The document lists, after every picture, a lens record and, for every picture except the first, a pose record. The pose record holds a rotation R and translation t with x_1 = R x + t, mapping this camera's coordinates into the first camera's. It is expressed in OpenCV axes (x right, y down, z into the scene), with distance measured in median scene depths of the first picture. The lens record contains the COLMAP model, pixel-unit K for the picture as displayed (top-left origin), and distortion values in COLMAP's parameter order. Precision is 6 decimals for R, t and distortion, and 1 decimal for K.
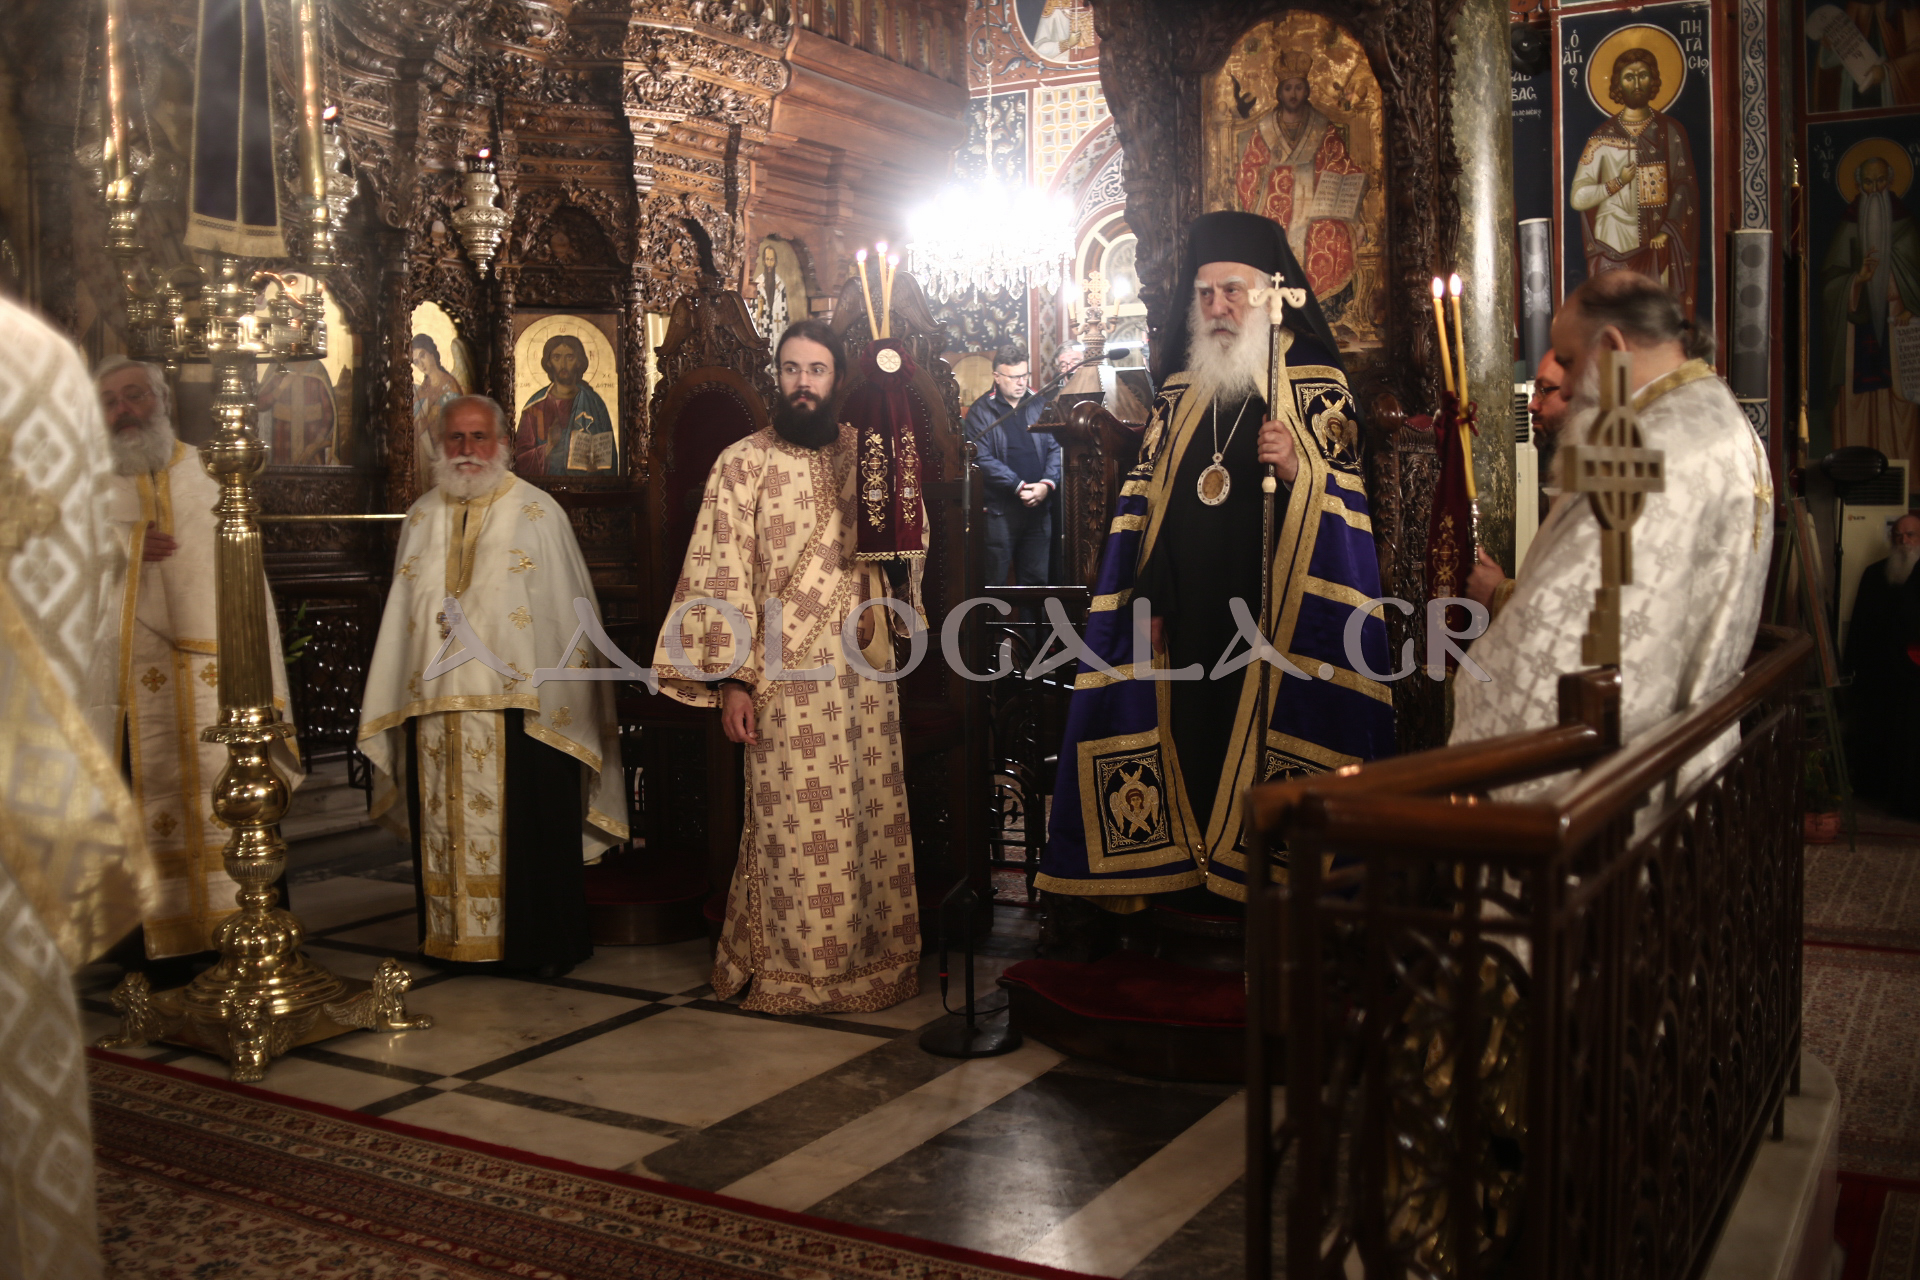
lens RADIAL K [[1899.9, 0, 960.2], [0, 1899.9, 641.7], [0, 0, 1]] dist [-0.124964, 0.000000]
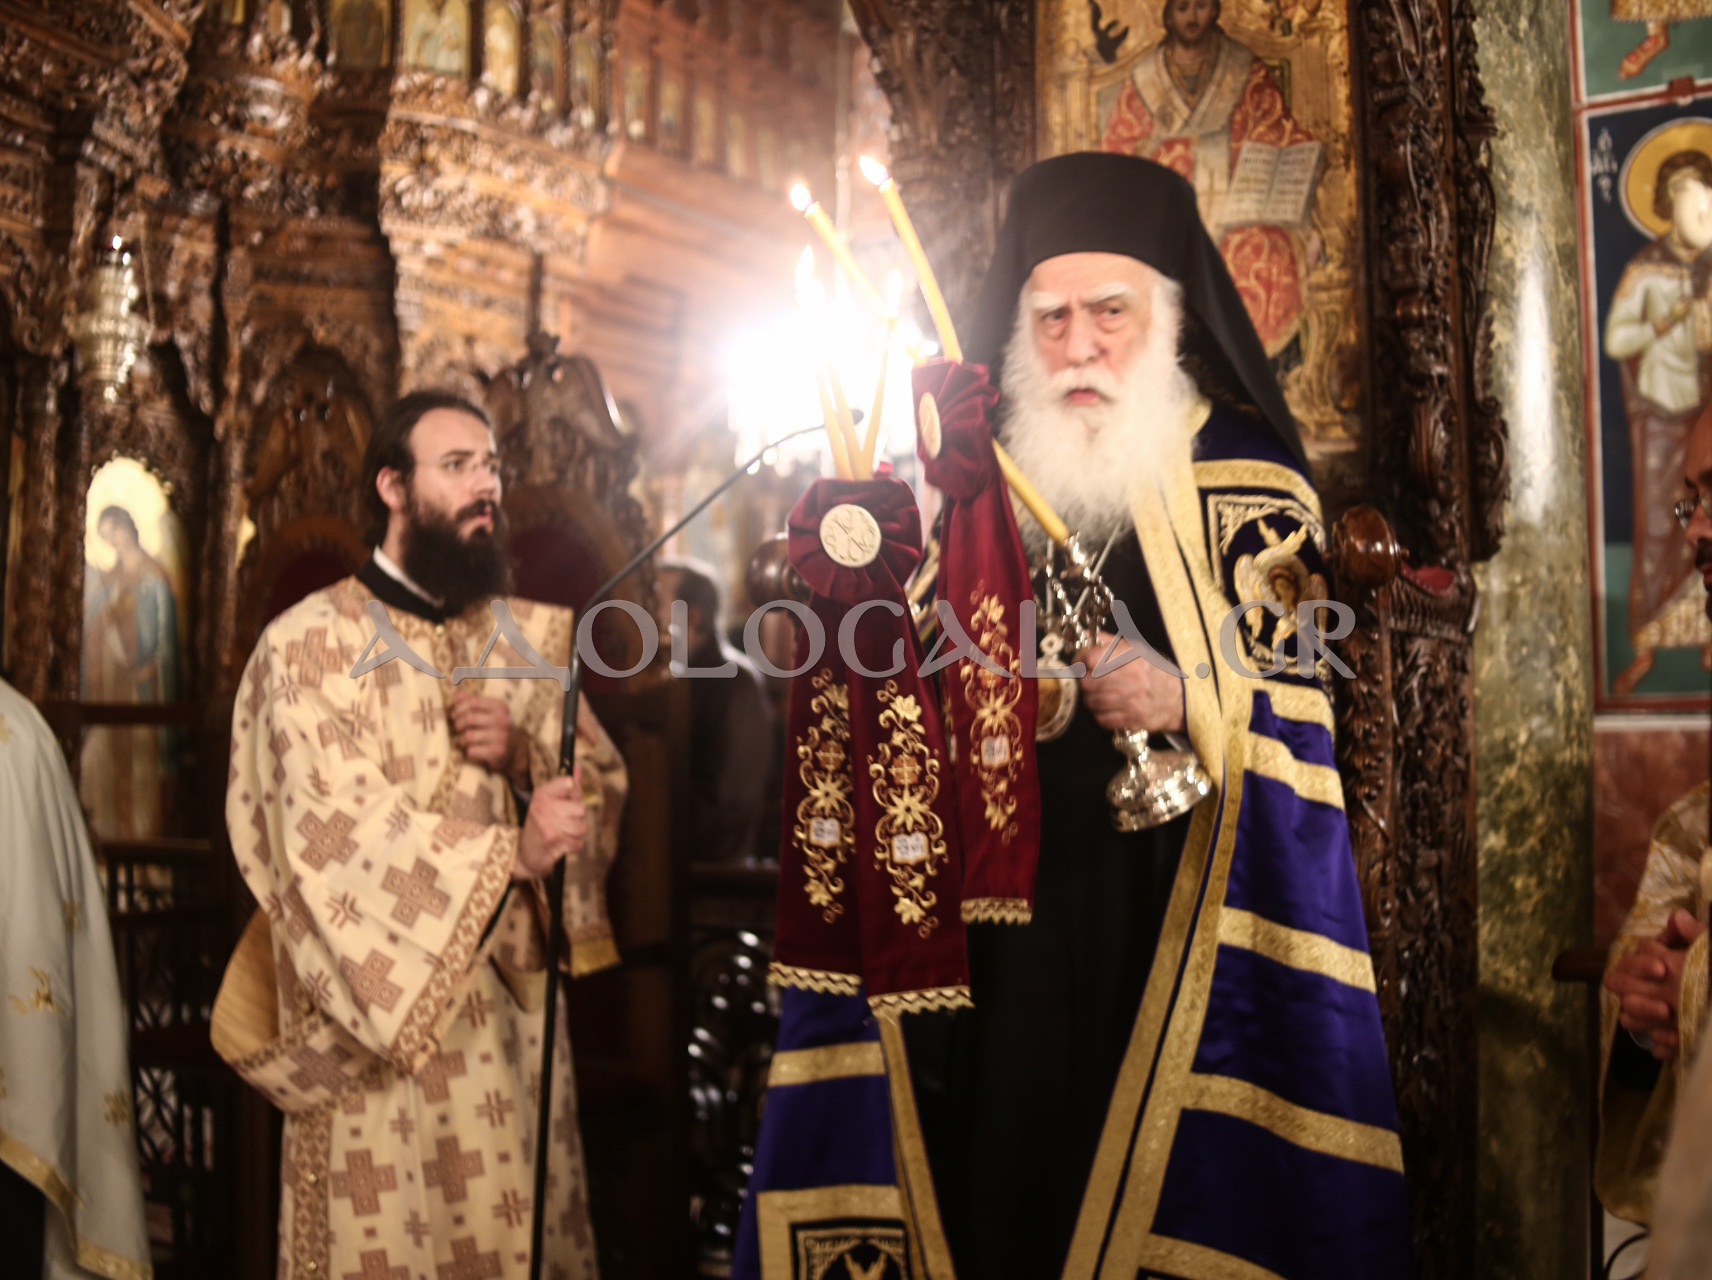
lens RADIAL K [[1908.4, 0, 857.6], [0, 1908.4, 635.2], [0, 0, 1]] dist [-0.123480, 0.000000]
pose [[0.998972, 0.011866, -0.043751, 0.064690], [-0.017264, 0.991986, -0.125165, -0.019816], [0.041916, 0.125791, 0.991171, 0.283276]]
